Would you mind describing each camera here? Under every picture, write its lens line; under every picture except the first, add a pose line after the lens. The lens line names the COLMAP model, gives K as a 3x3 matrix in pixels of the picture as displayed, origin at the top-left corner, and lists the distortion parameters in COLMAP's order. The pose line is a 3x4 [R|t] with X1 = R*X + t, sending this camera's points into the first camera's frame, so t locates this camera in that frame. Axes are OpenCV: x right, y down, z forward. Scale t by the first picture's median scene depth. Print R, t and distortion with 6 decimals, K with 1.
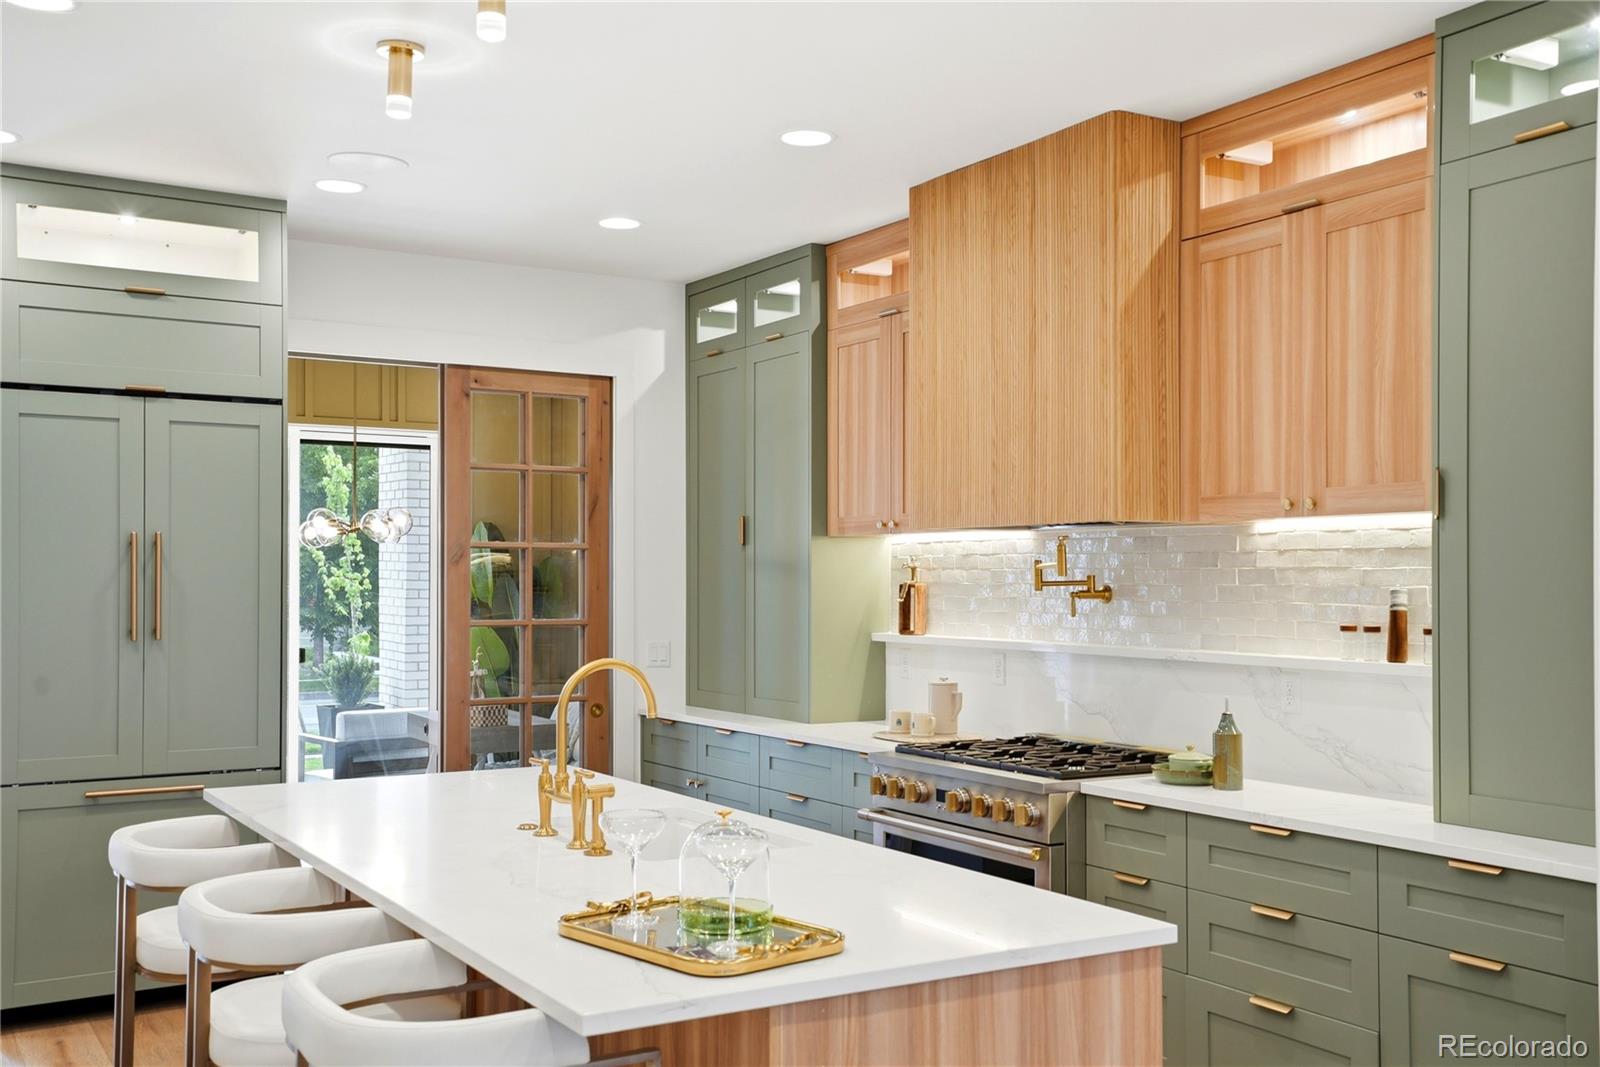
lens RADIAL K [[1533.8, 0, 795.2], [0, 1533.8, 578.3], [0, 0, 1]] dist [0.028460, 0.000000]
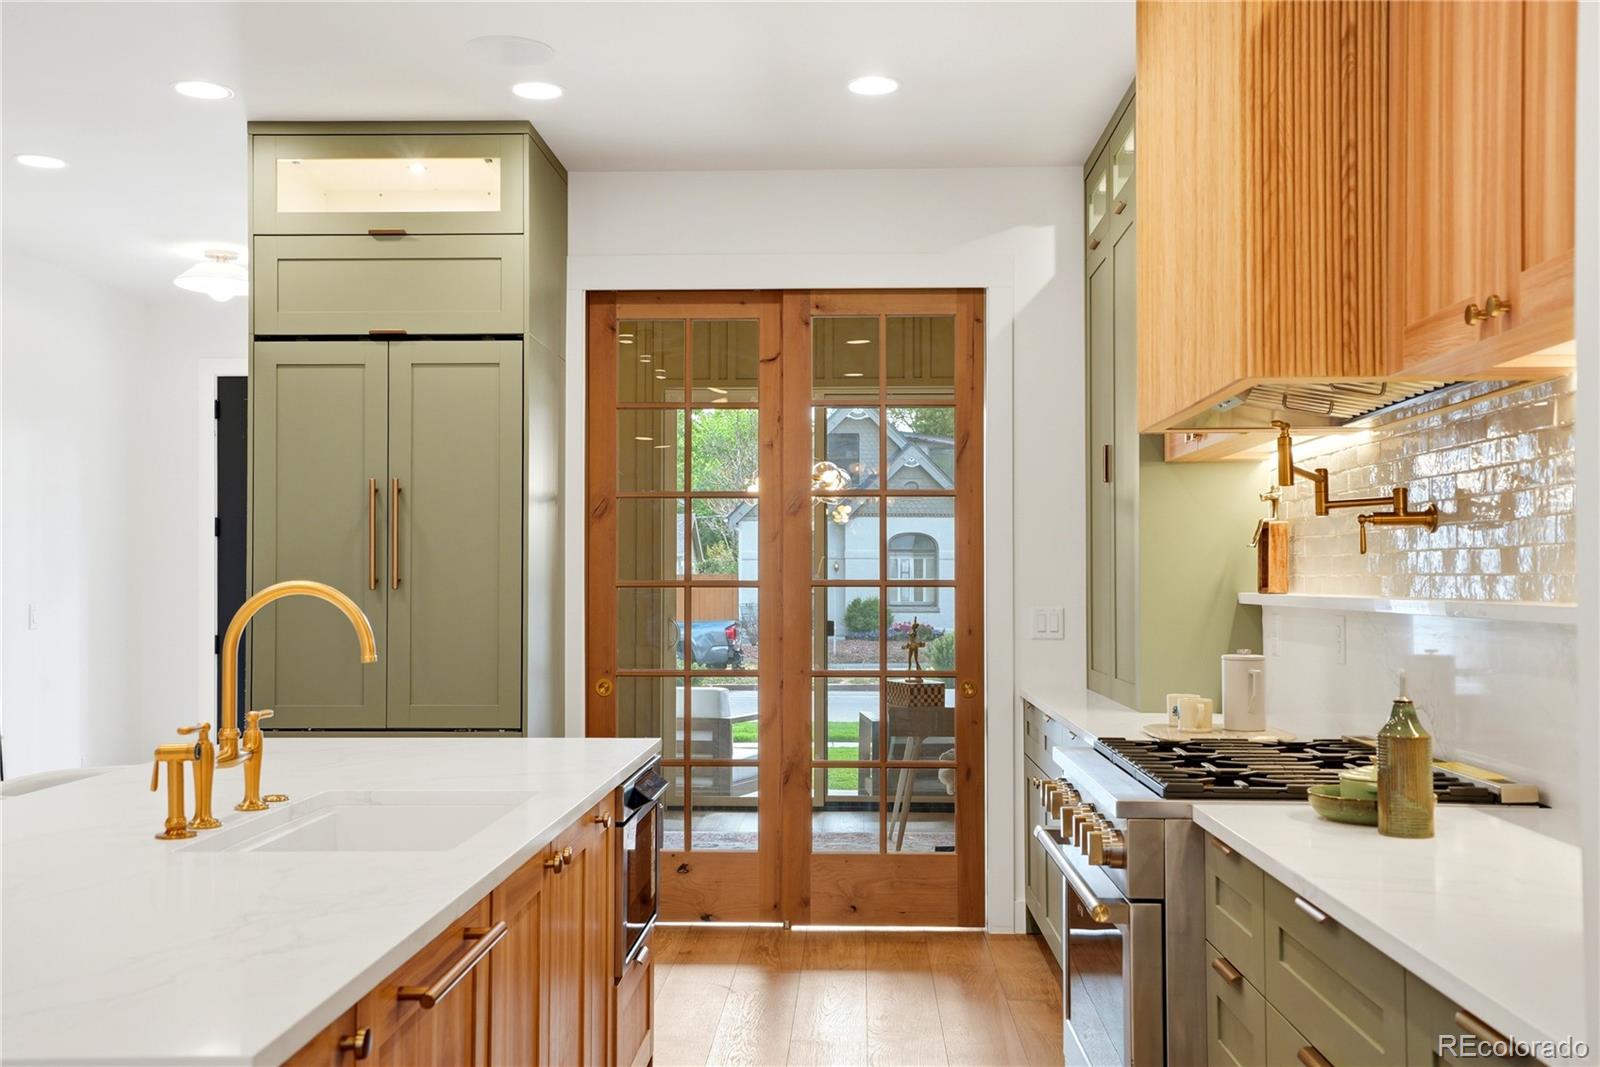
lens RADIAL K [[1533.8, 0, 798.6], [0, 1533.8, 543.9], [0, 0, 1]] dist [0.028460, 0.000000]
pose [[0.836673, -0.014979, -0.547497, 0.331784], [0.002415, 0.999717, -0.023662, 0.035384], [0.547697, 0.018475, 0.836473, 0.332971]]
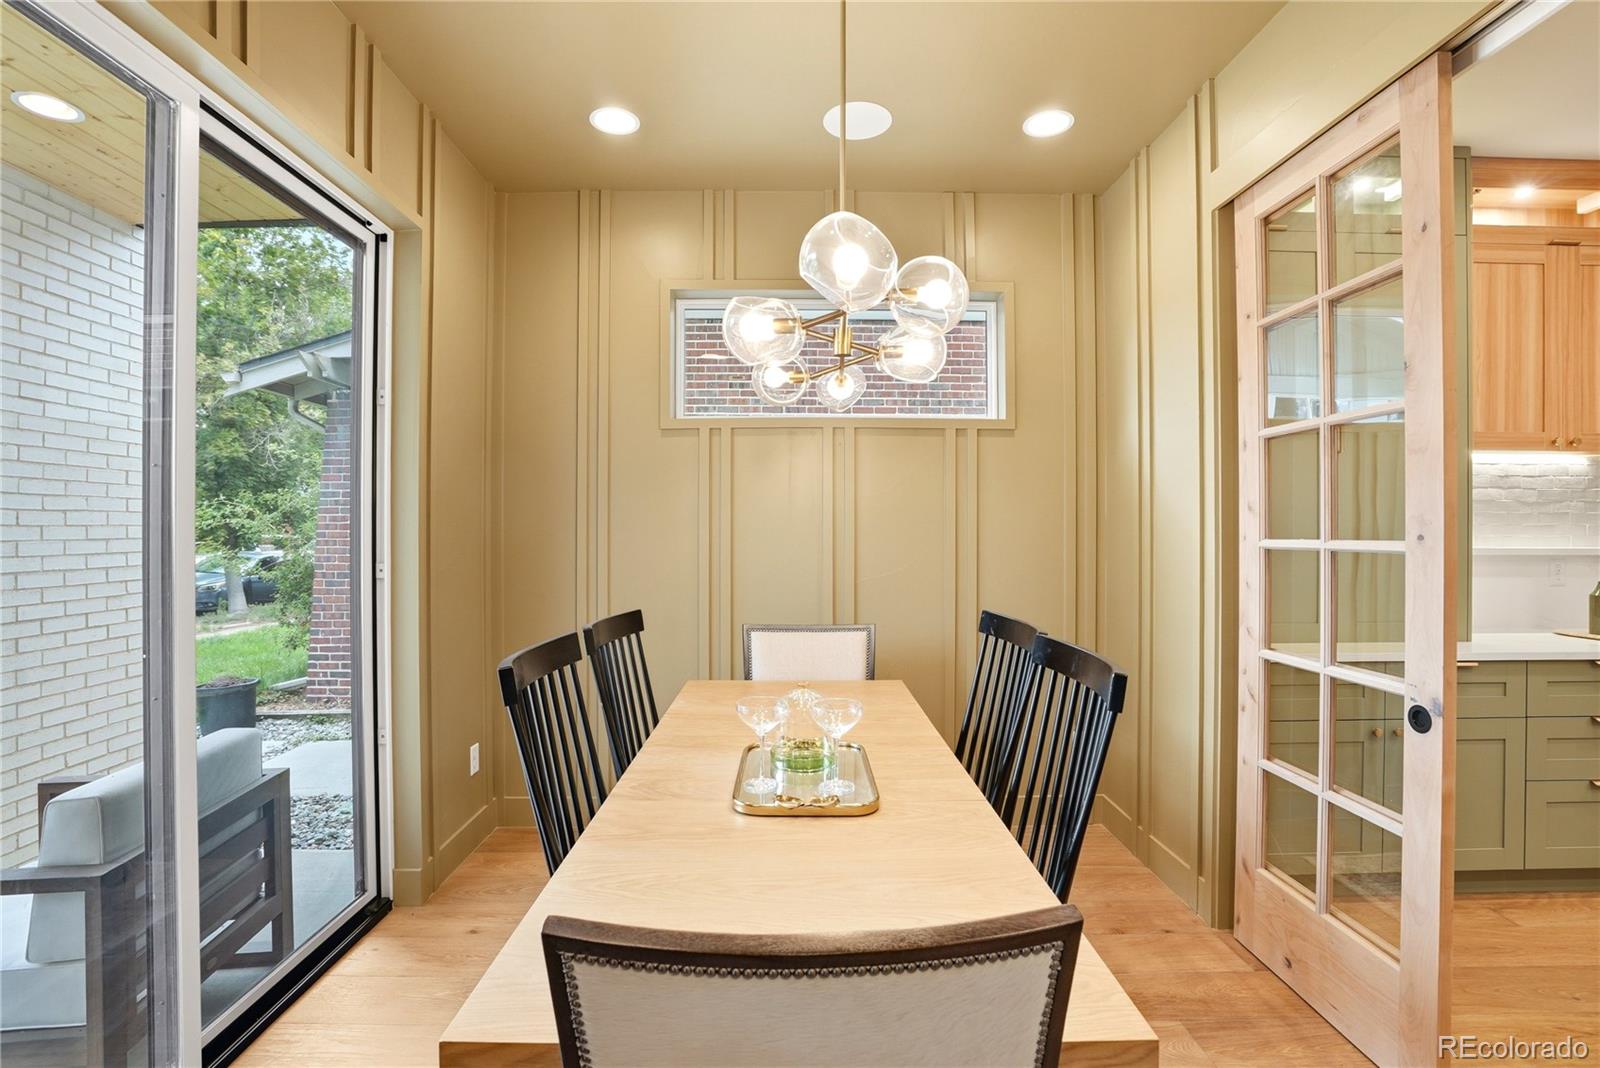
lens RADIAL K [[729.7, 0, 796.1], [0, 729.7, 531.5], [0, 0, 1]] dist [-0.019364, 0.002813]
pose [[0.512543, -0.005731, 0.858642, -0.705585], [-0.003156, 0.999958, 0.008558, 0.026607], [-0.858655, -0.007097, 0.512504, 1.337225]]
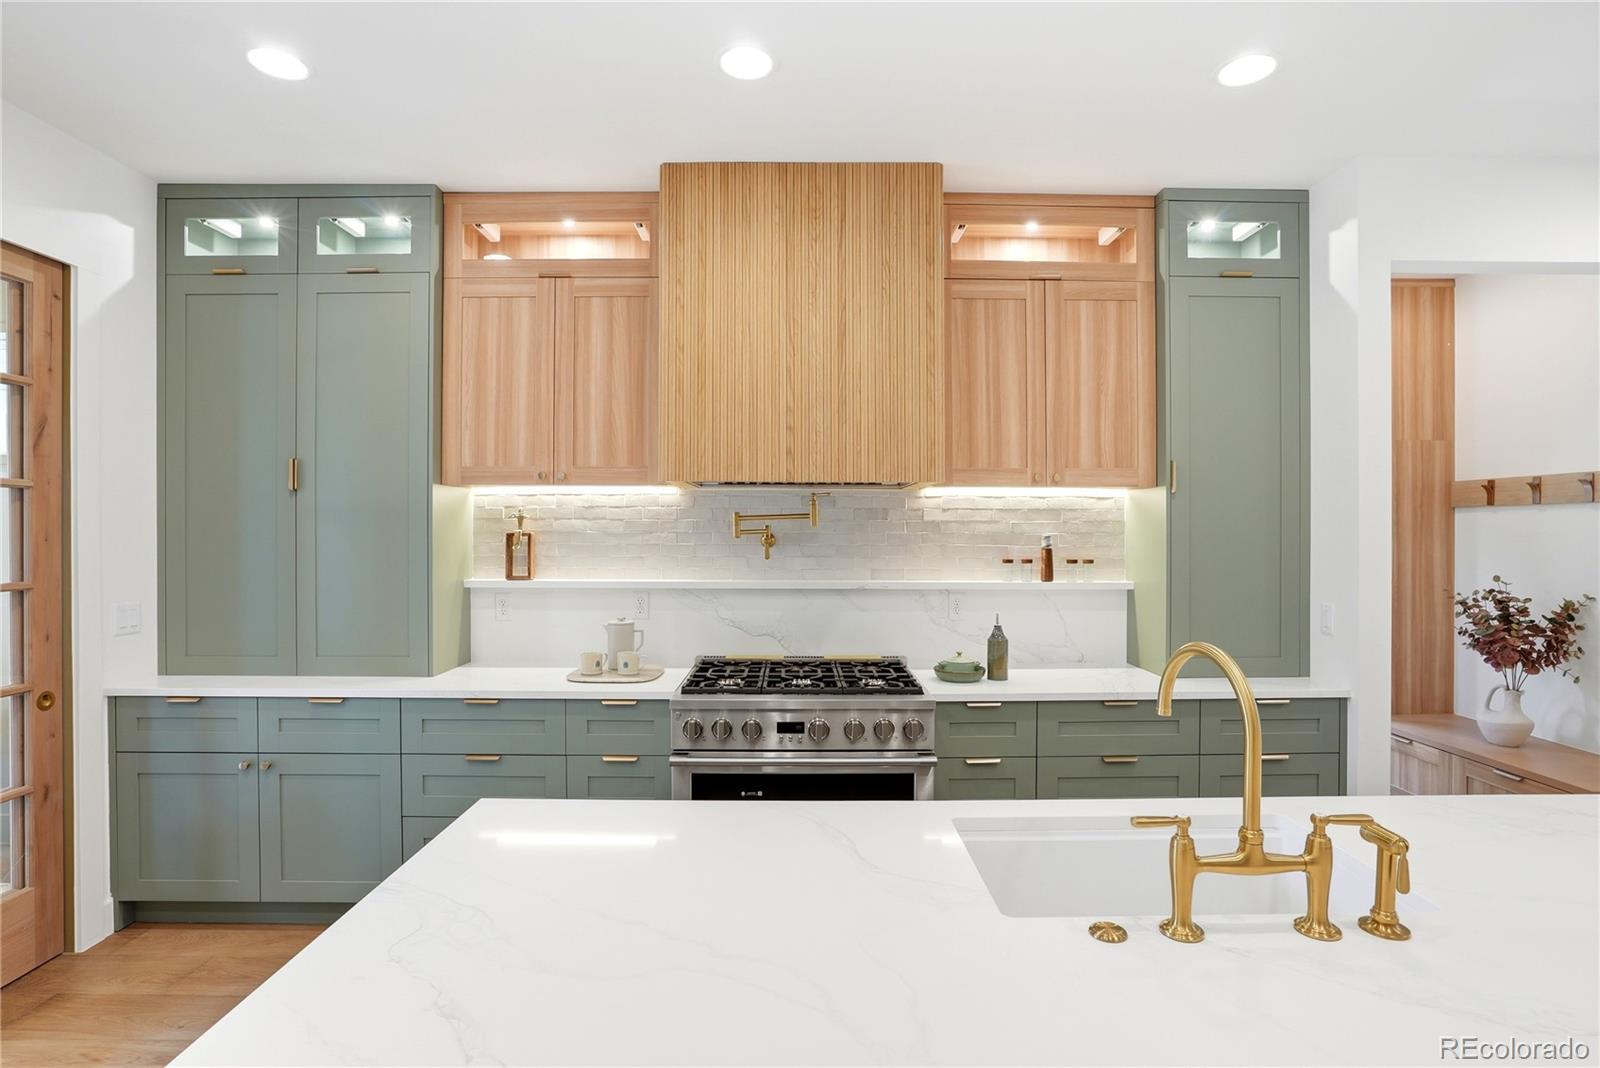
lens RADIAL K [[831.9, 0, 807.9], [0, 831.9, 522.8], [0, 0, 1]] dist [-0.021168, 0.004756]
pose [[0.516137, 0.006271, 0.856483, -0.371051], [-0.002044, 0.999979, -0.006090, -0.000001], [-0.856503, 0.001392, 0.516139, 0.621981]]
